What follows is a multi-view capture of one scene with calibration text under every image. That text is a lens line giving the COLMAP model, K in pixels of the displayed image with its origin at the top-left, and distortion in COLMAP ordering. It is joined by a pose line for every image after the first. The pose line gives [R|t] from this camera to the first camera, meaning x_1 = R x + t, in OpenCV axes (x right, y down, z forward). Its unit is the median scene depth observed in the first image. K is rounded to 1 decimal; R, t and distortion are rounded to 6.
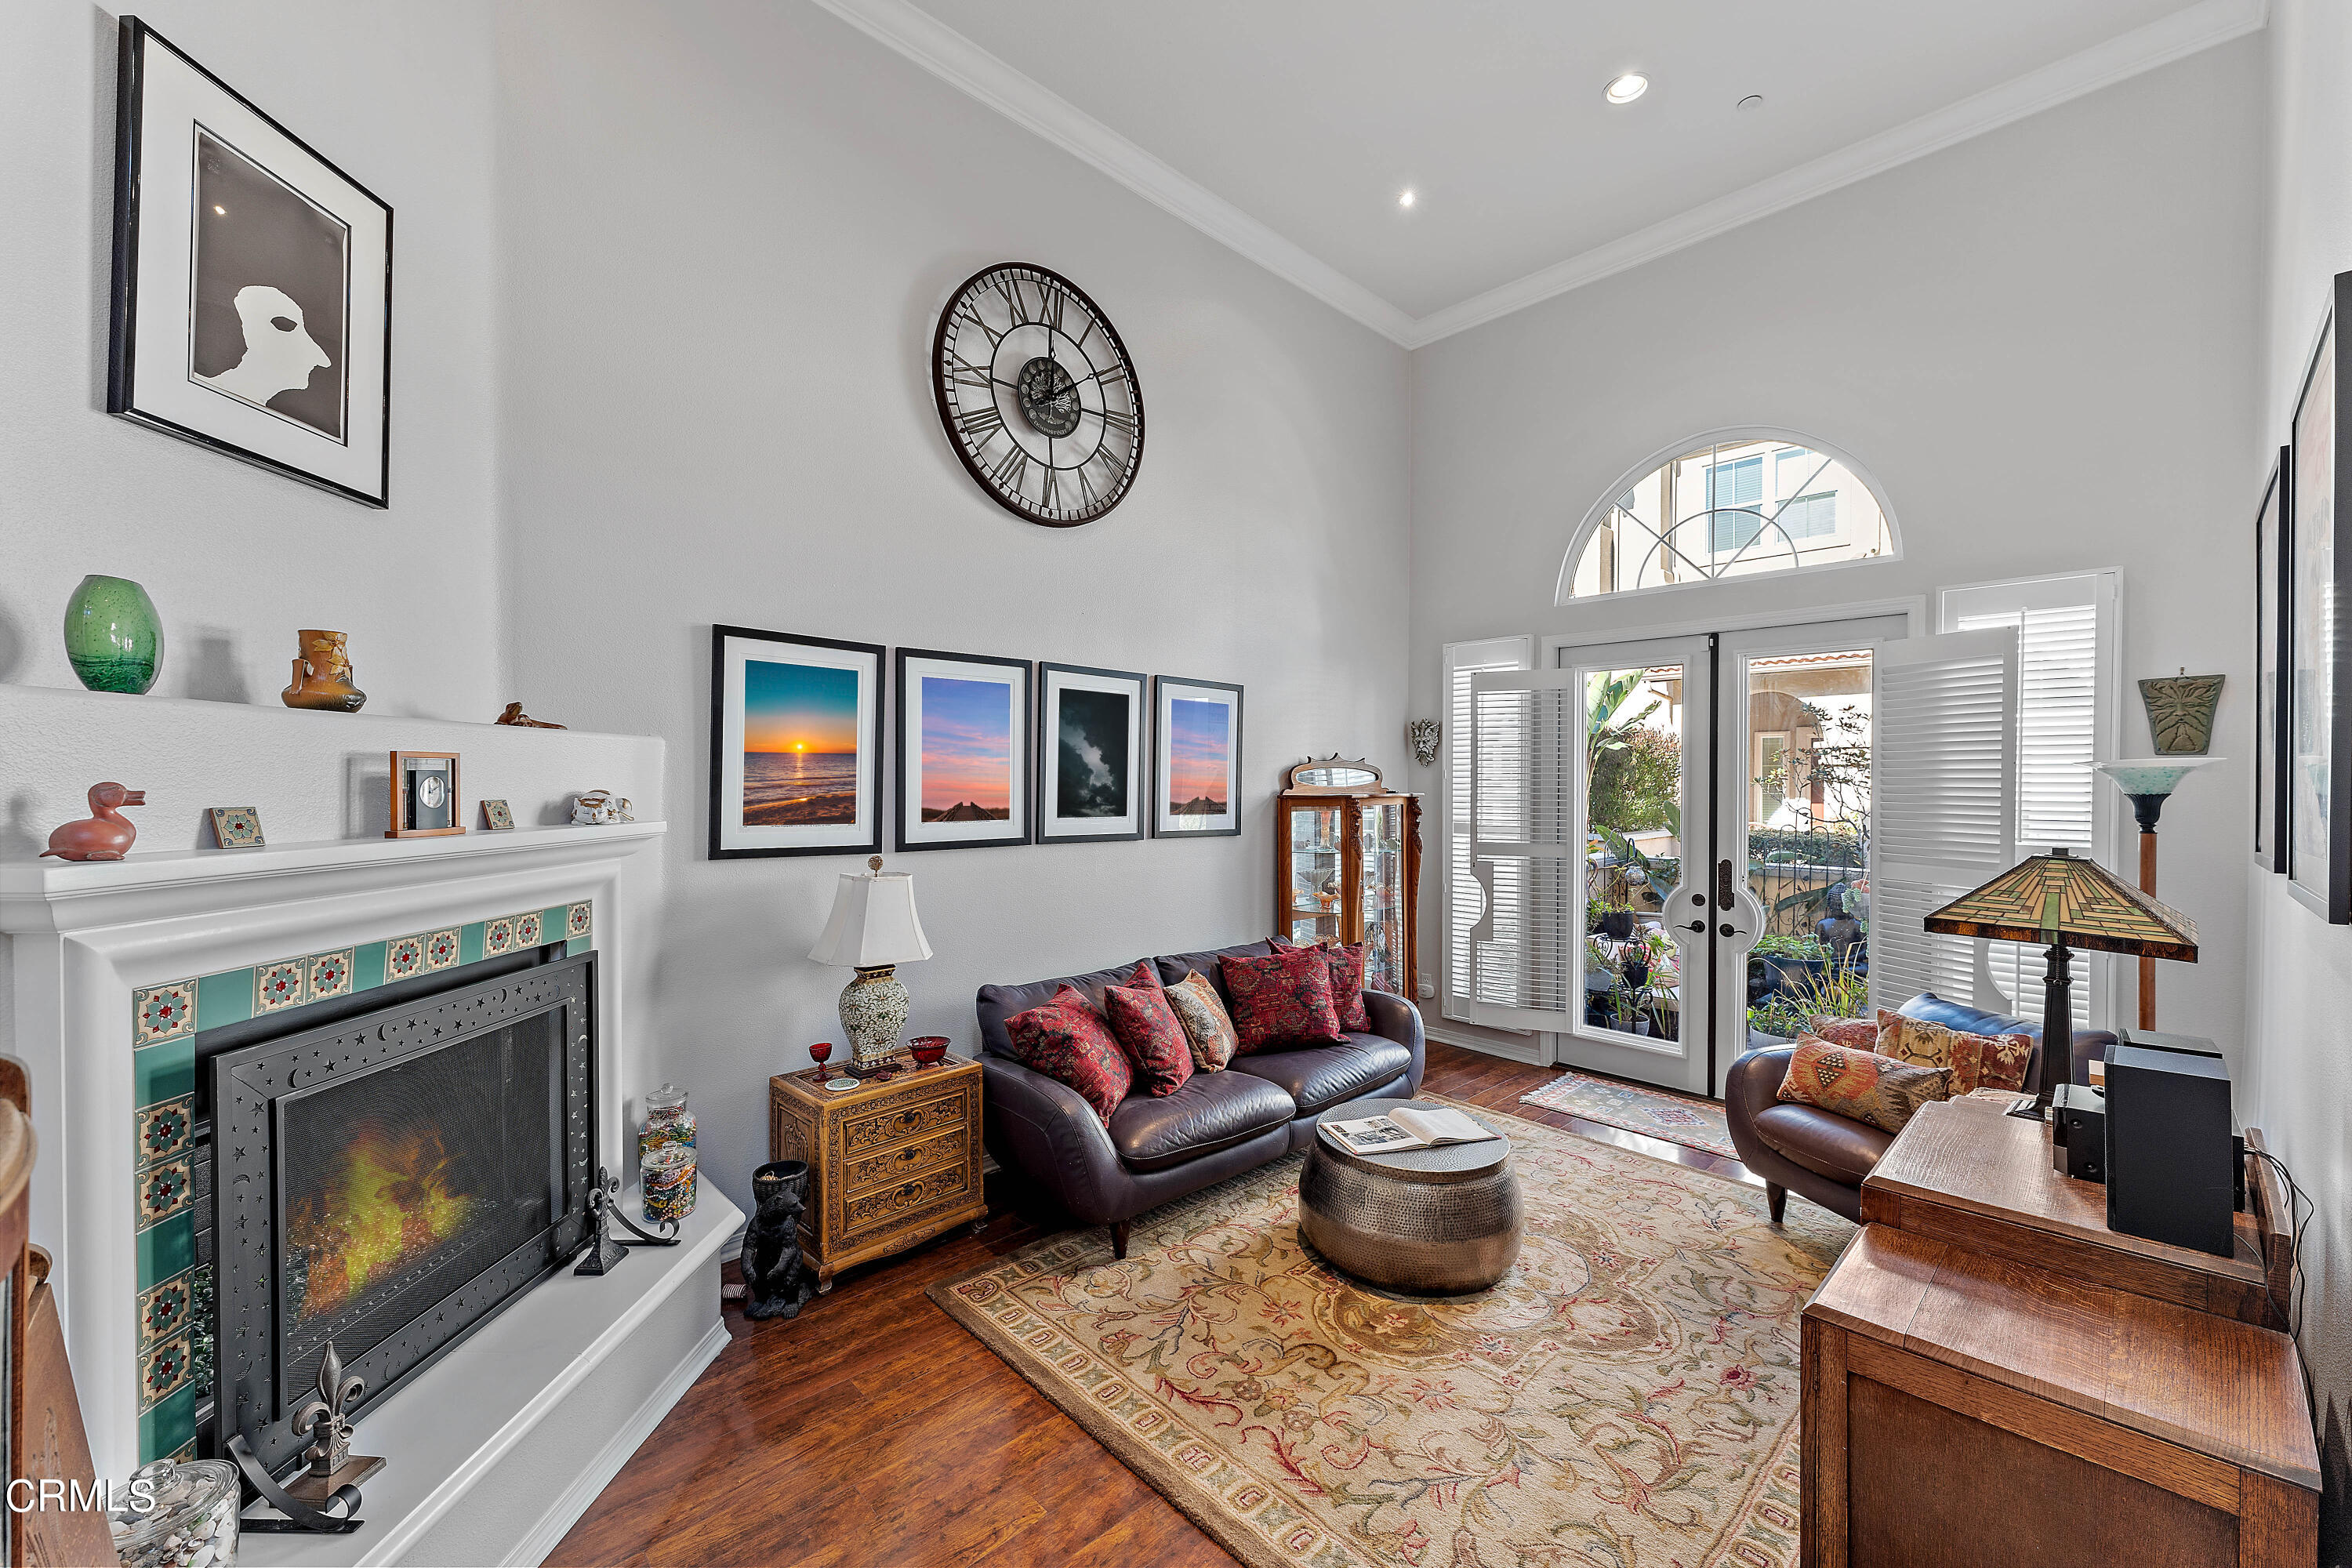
lens RADIAL K [[944.8, 0, 1166.2], [0, 944.8, 780.6], [0, 0, 1]] dist [-0.002744, -0.000012]
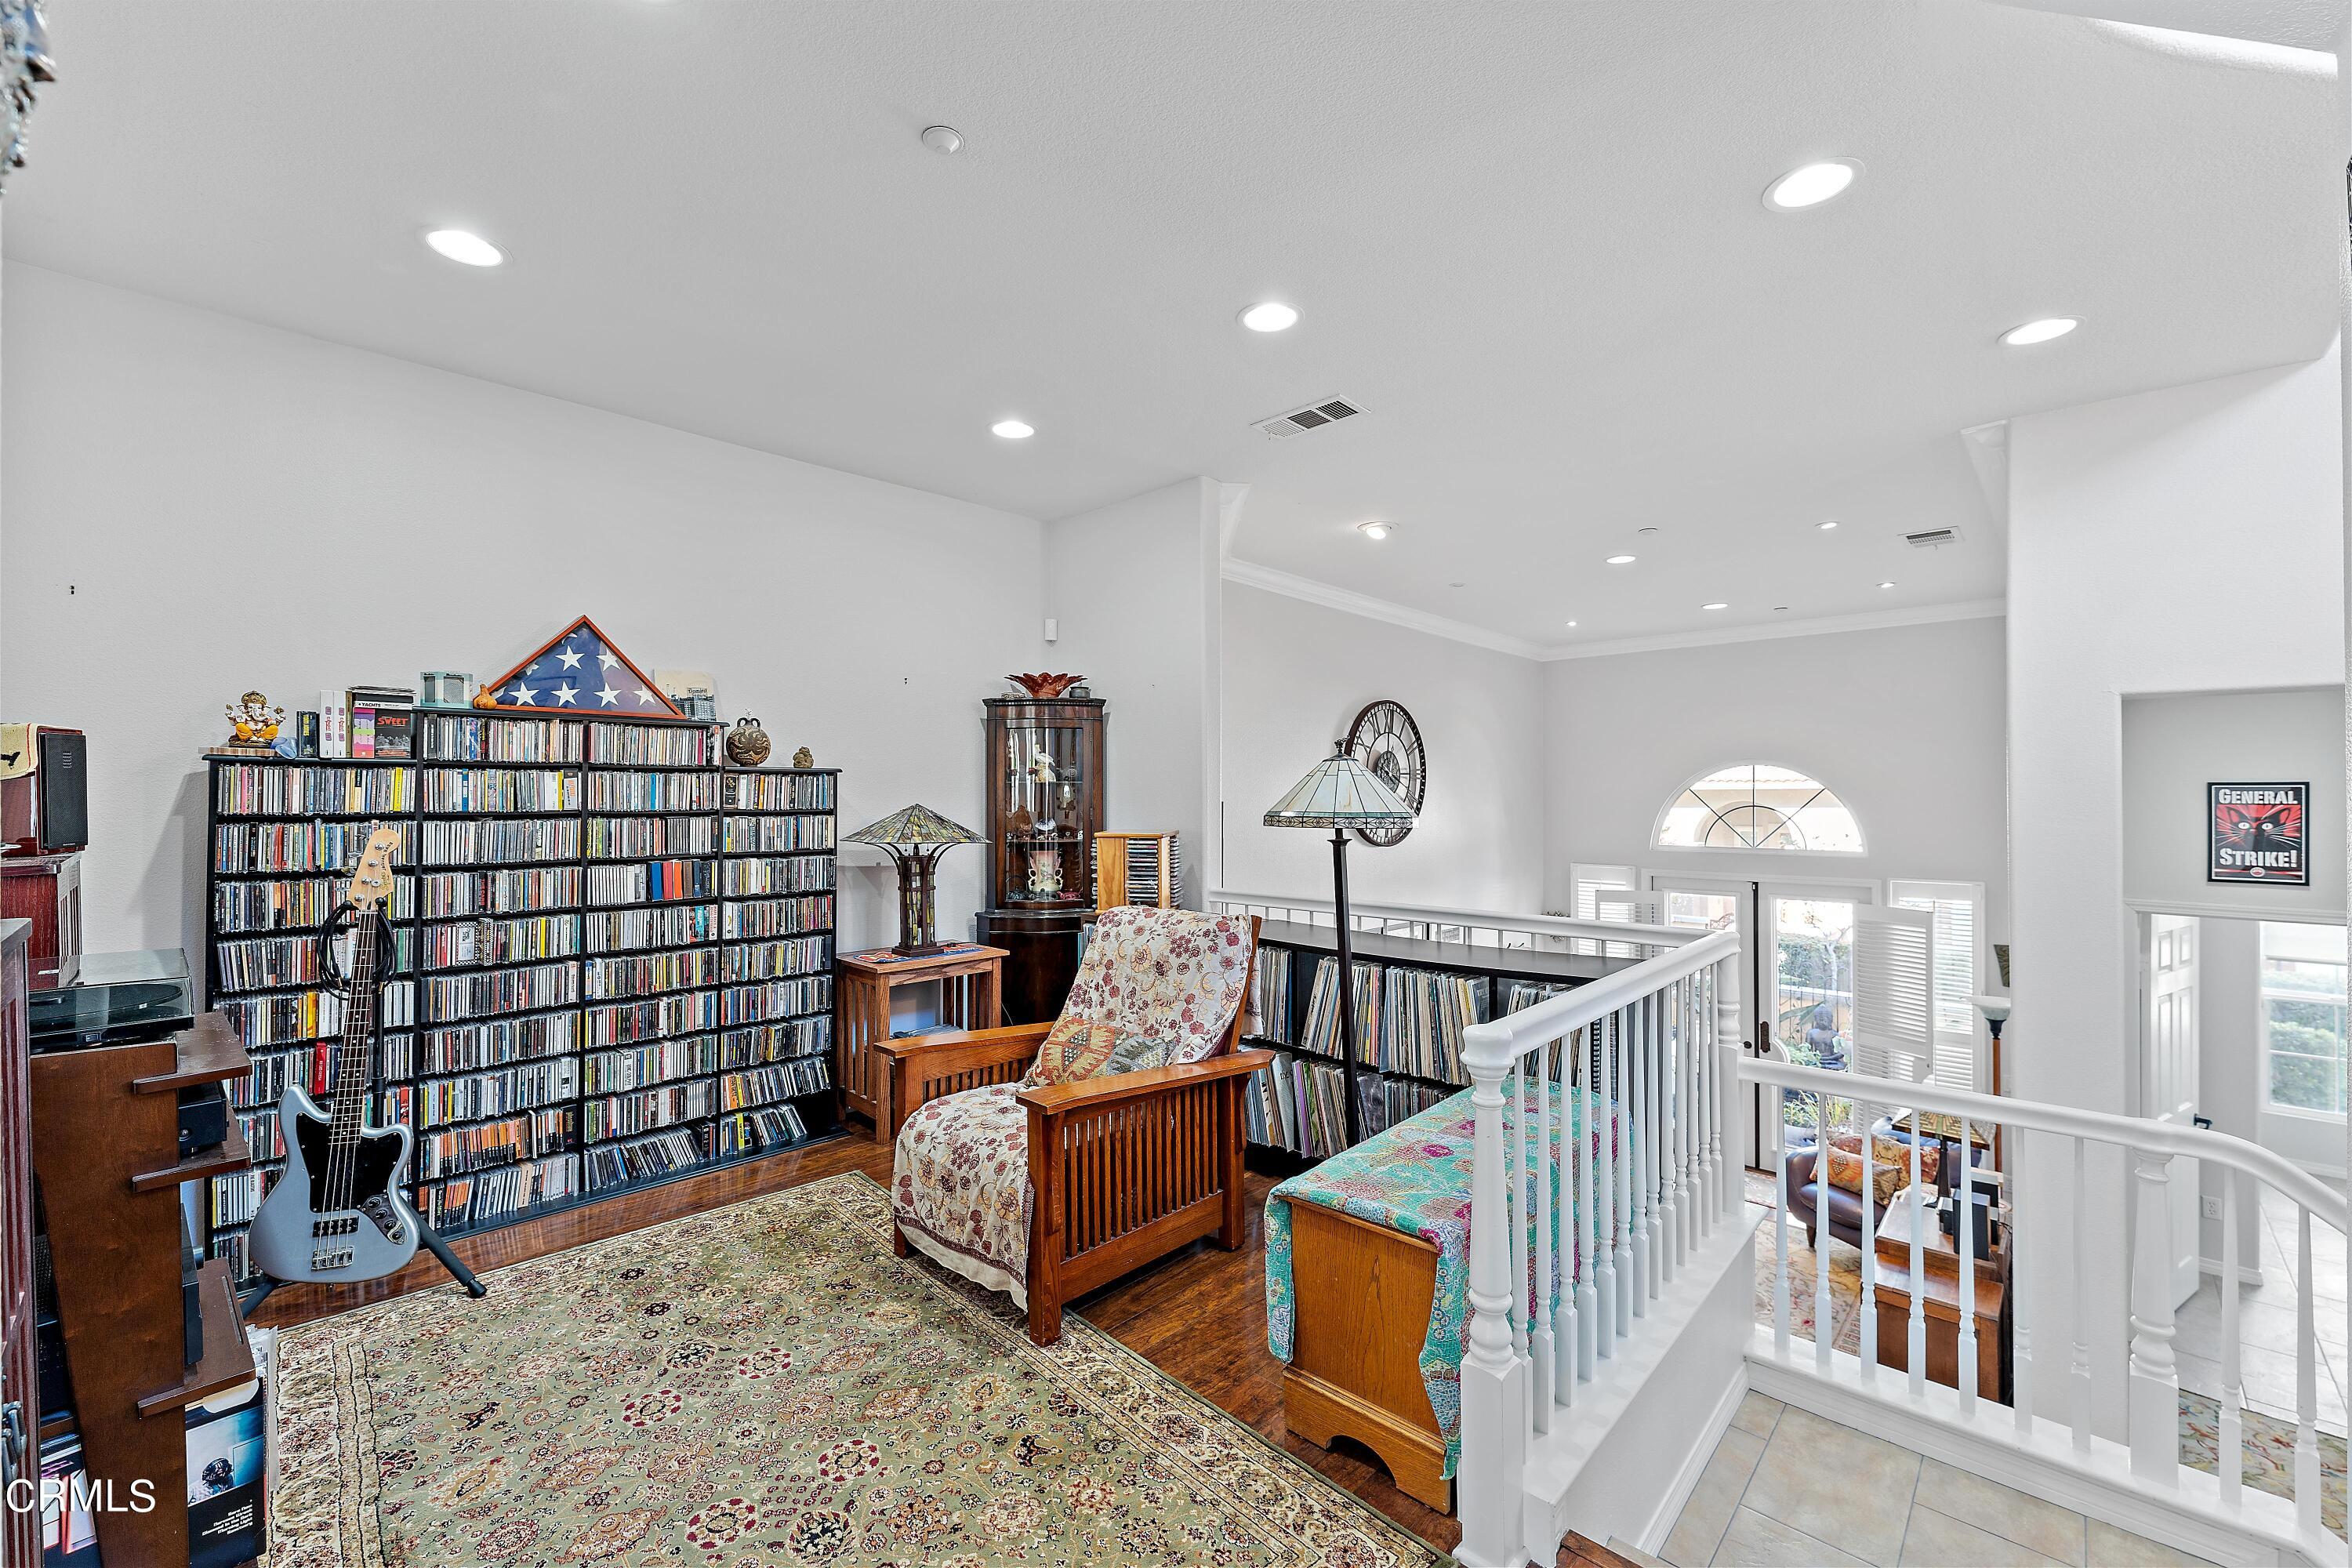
lens RADIAL K [[944.8, 0, 1183.6], [0, 944.8, 791.2], [0, 0, 1]] dist [-0.002744, -0.000012]
pose [[0.998656, -0.004509, 0.051633, -0.594294], [0.005375, 0.999847, -0.016647, -0.353669], [-0.051550, 0.016902, 0.998527, -0.703339]]
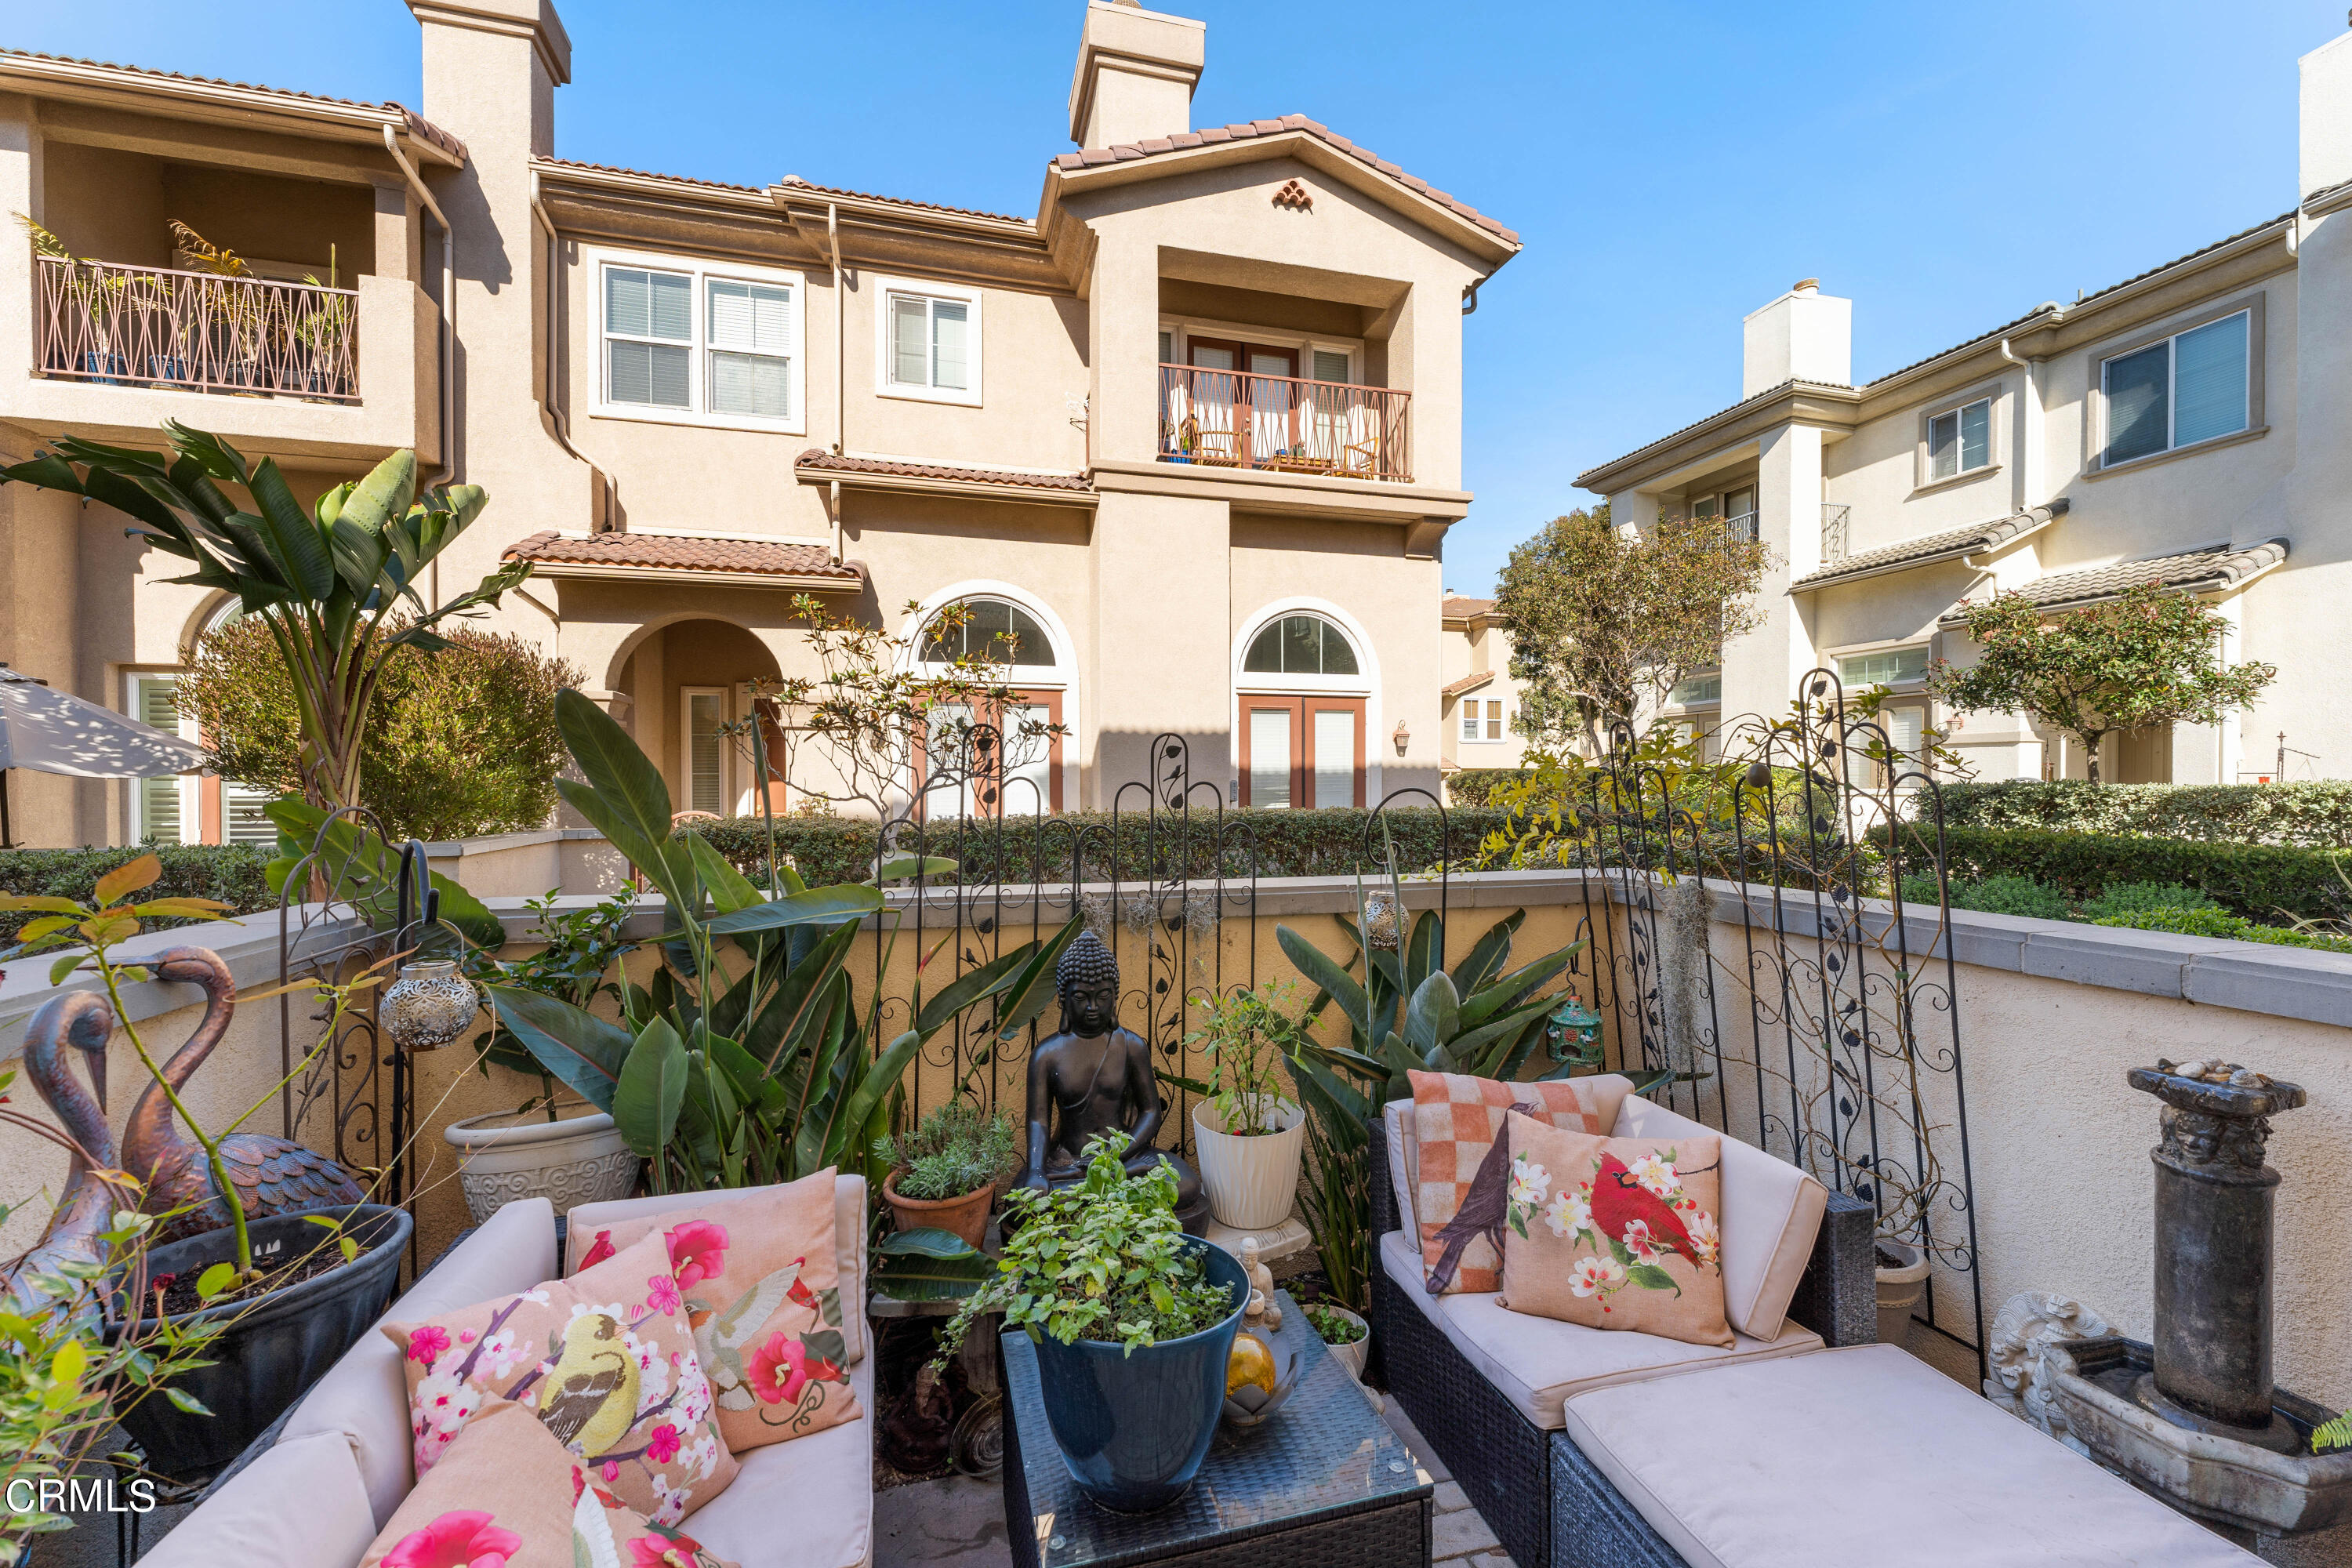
lens RADIAL K [[944.8, 0, 1176.3], [0, 944.8, 783.0], [0, 0, 1]] dist [-0.002744, -0.000012]
pose [[0.473453, -0.008452, 0.880778, 0.215908], [0.009686, 0.999943, 0.004389, 0.026692], [-0.880766, 0.006453, 0.473508, 0.413817]]
